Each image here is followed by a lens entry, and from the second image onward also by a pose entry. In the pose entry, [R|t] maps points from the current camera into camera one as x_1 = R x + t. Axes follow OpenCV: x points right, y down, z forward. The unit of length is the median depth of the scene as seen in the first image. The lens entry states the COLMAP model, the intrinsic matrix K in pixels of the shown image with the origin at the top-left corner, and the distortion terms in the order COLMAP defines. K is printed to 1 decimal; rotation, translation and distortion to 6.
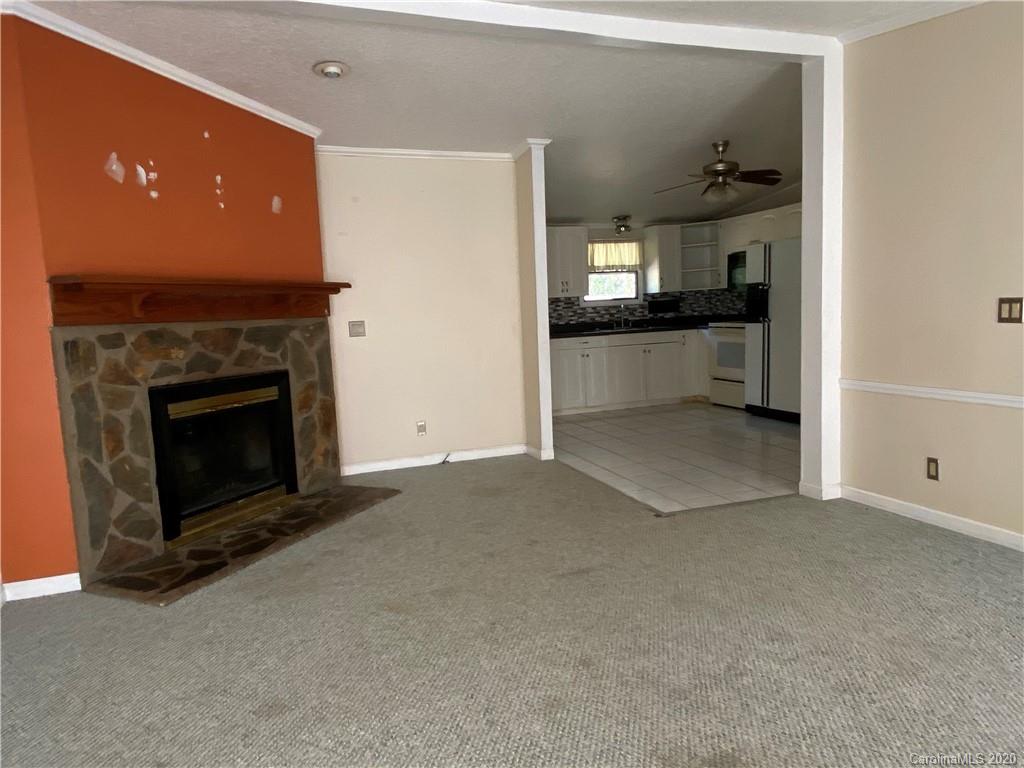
lens RADIAL K [[695.5, 0, 518.5], [0, 695.5, 384.8], [0, 0, 1]] dist [0.057437, -0.000998]
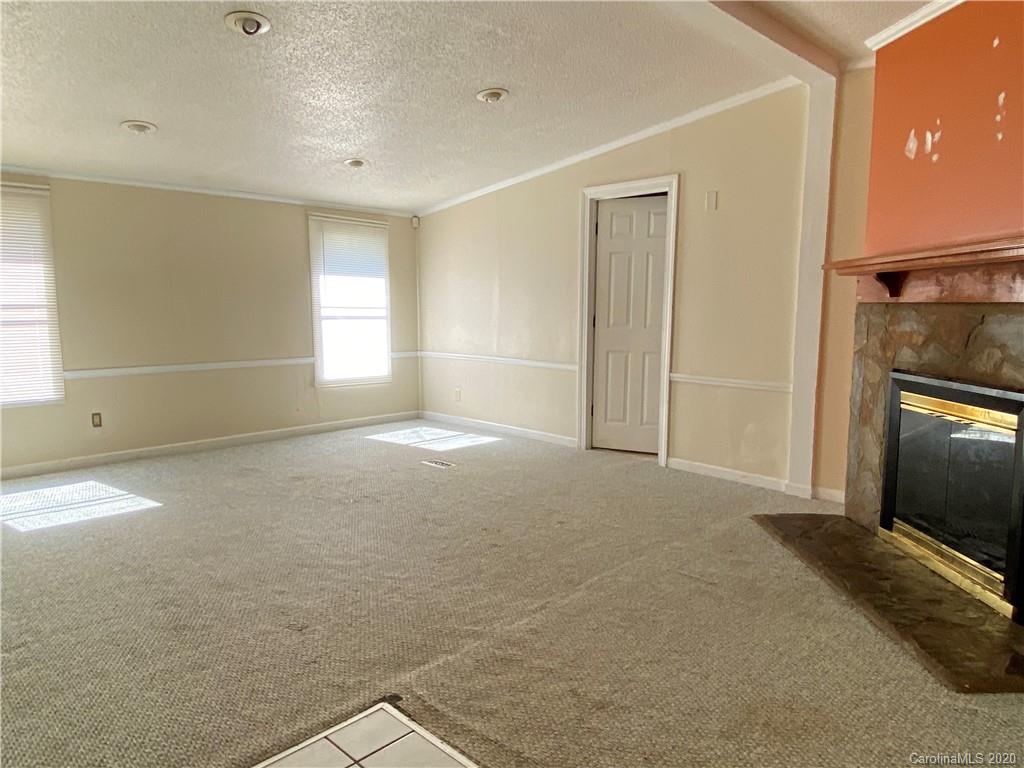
lens RADIAL K [[695.5, 0, 518.5], [0, 695.5, 384.8], [0, 0, 1]] dist [0.057437, -0.000998]
pose [[-0.907331, 0.083996, -0.411940, 0.326494], [-0.018068, 0.971142, 0.237816, -0.183418], [0.420028, 0.223221, -0.879630, 1.524794]]
